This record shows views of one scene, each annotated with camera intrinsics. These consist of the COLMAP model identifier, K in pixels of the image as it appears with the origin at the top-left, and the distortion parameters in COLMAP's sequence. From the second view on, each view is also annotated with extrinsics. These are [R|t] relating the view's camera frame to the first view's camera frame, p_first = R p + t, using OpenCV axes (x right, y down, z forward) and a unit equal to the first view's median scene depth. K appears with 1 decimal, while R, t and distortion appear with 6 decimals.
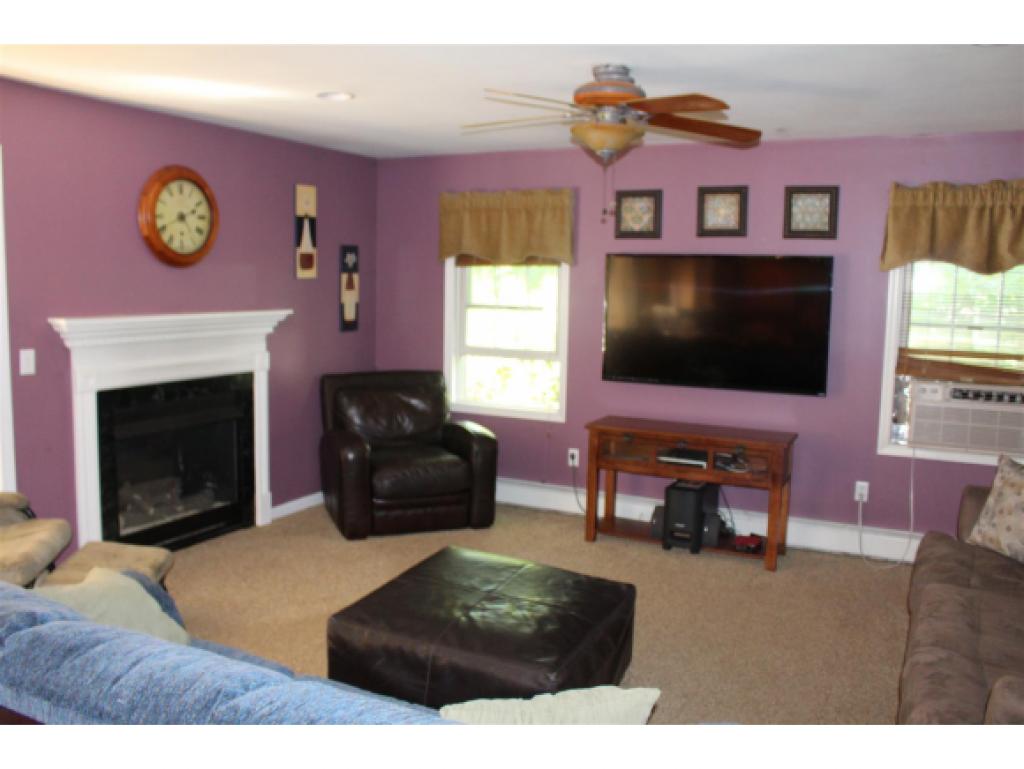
lens RADIAL K [[865.6, 0, 505.8], [0, 865.6, 376.4], [0, 0, 1]] dist [-0.121363, 0.166323]
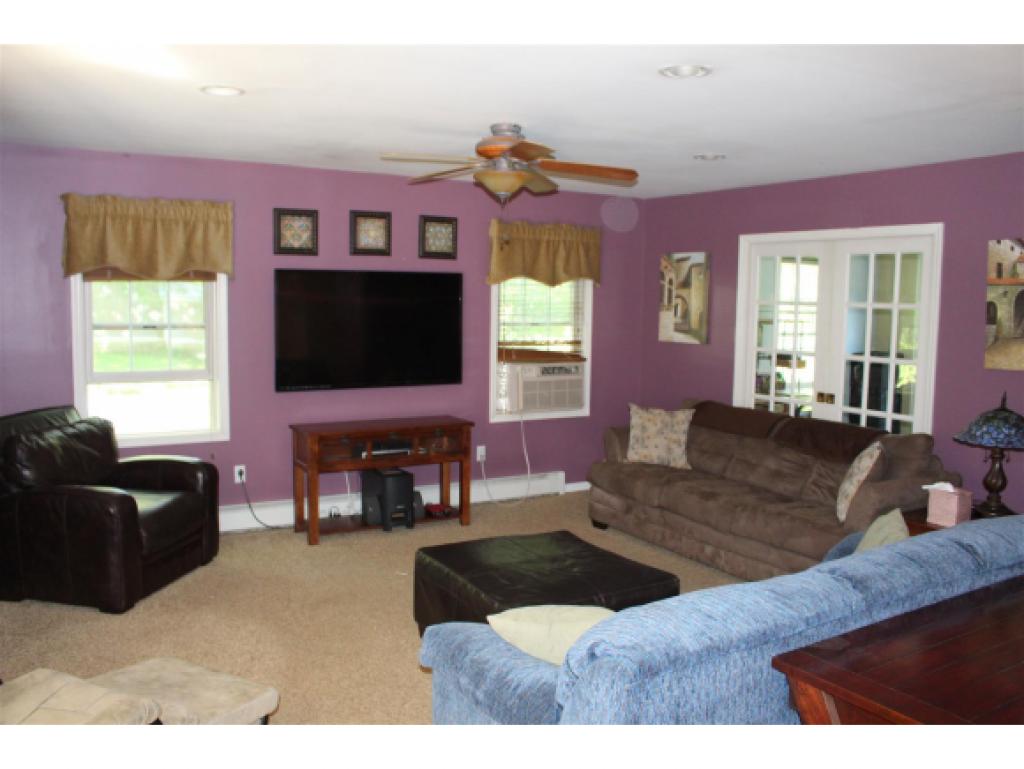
lens RADIAL K [[865.6, 0, 505.8], [0, 865.6, 376.4], [0, 0, 1]] dist [-0.121363, 0.166323]
pose [[0.544270, -0.092018, 0.833848, -0.655341], [0.093391, 0.994434, 0.048781, -0.043090], [-0.833696, 0.051324, 0.549834, 0.234681]]
